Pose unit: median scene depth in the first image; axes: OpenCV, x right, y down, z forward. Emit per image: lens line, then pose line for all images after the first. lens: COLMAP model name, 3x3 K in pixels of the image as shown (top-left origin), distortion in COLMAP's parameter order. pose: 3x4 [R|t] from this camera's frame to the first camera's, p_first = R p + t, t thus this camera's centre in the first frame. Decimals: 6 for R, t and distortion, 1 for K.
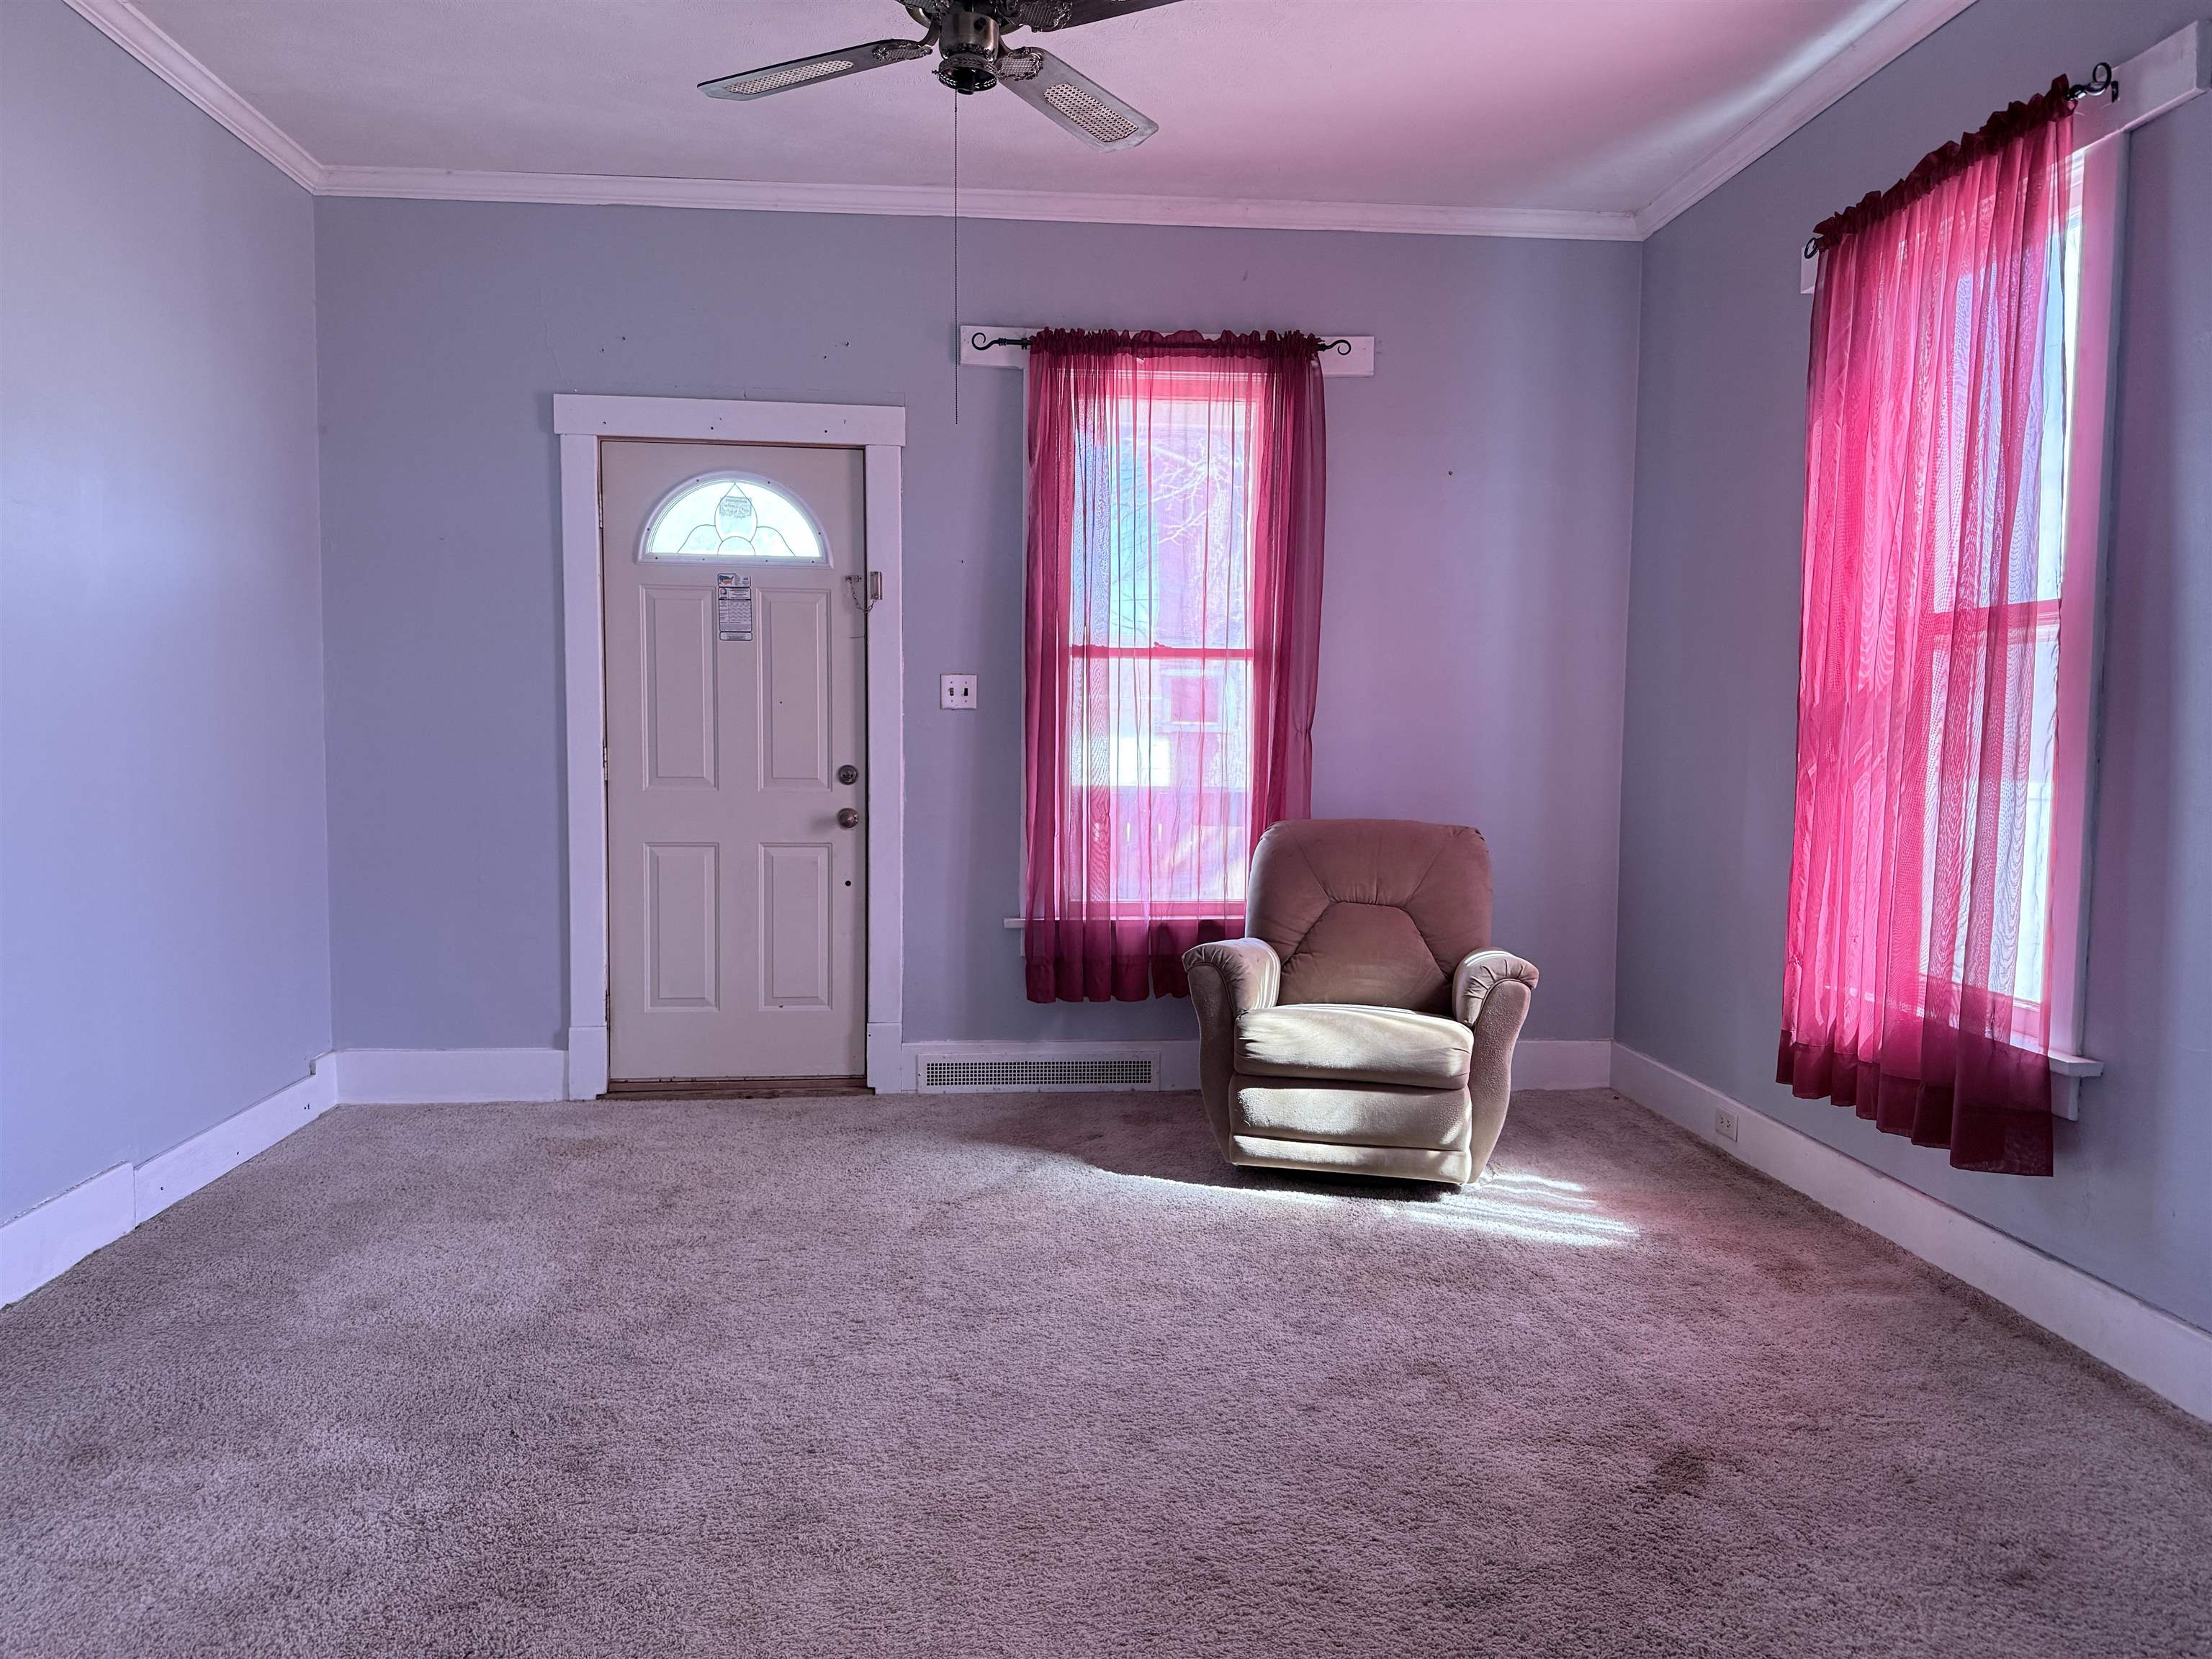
lens RADIAL K [[1557.4, 0, 1134.0], [0, 1557.4, 826.7], [0, 0, 1]] dist [0.071159, -0.000924]
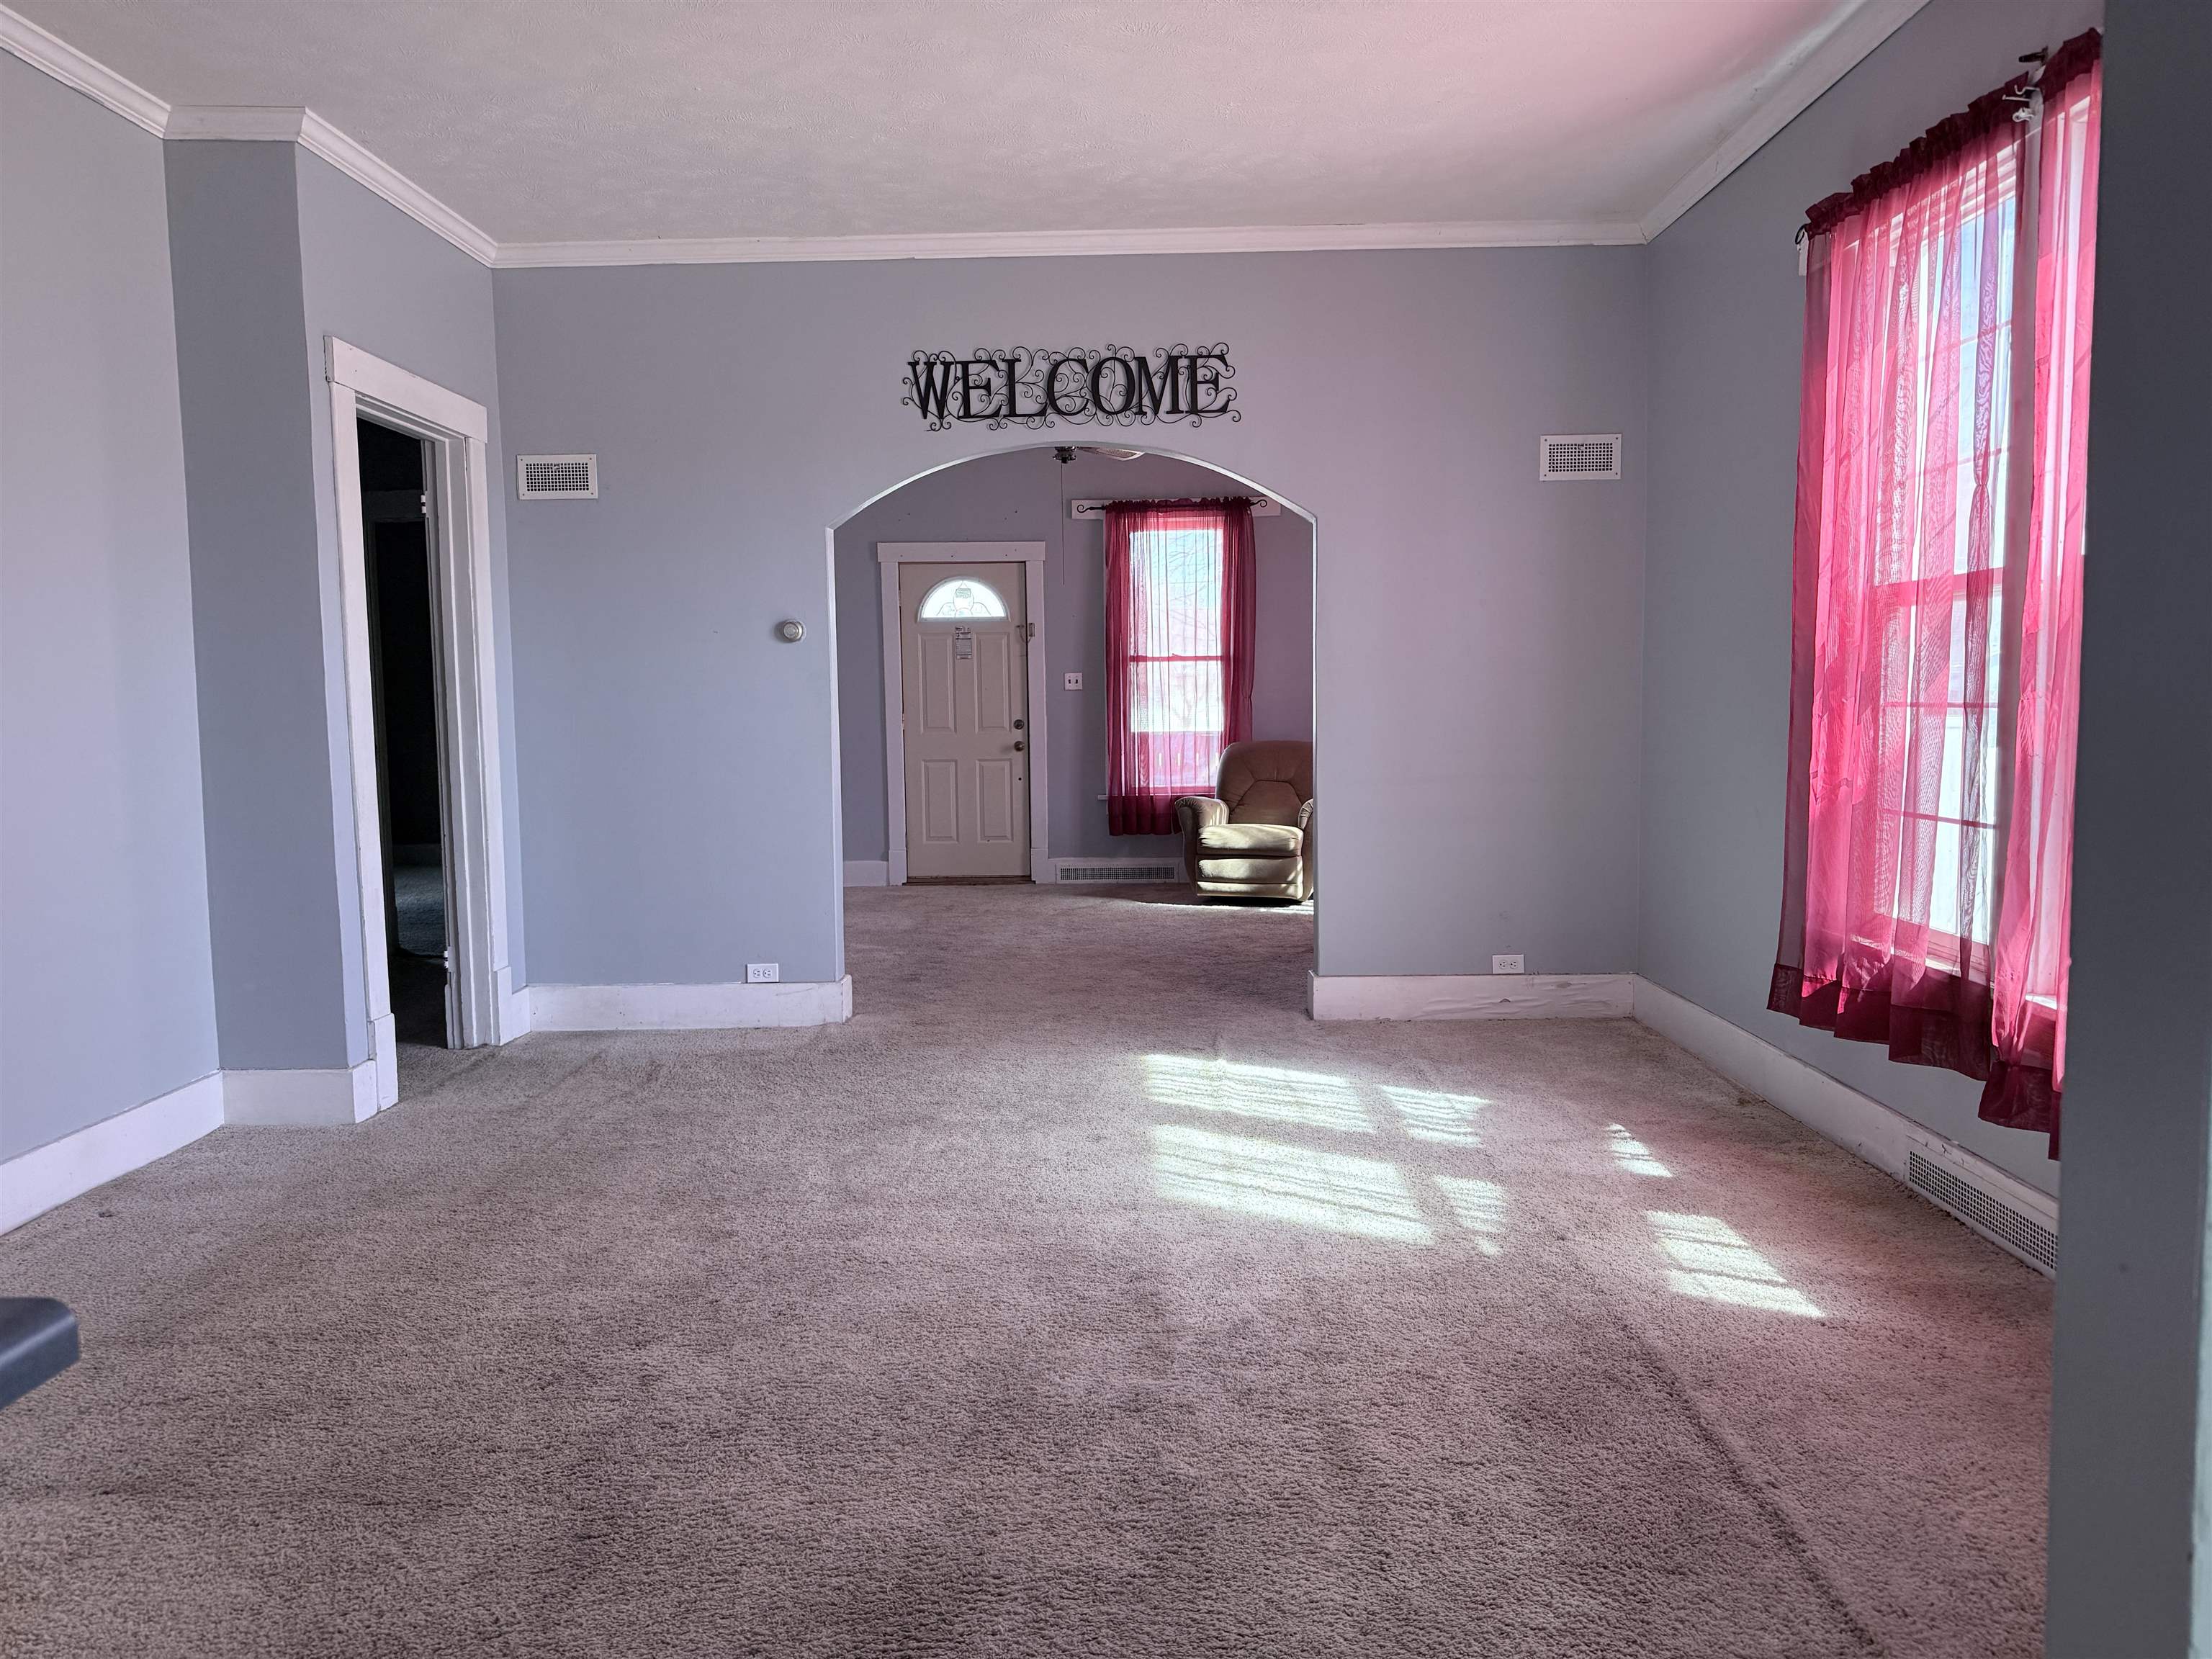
lens RADIAL K [[1557.3, 0, 1043.5], [0, 1557.3, 827.2], [0, 0, 1]] dist [0.064295, -0.000147]
pose [[0.988544, -0.012517, -0.150414, 0.149164], [0.015556, 0.999698, 0.019041, 0.062203], [0.150130, -0.021163, 0.988440, -0.990383]]
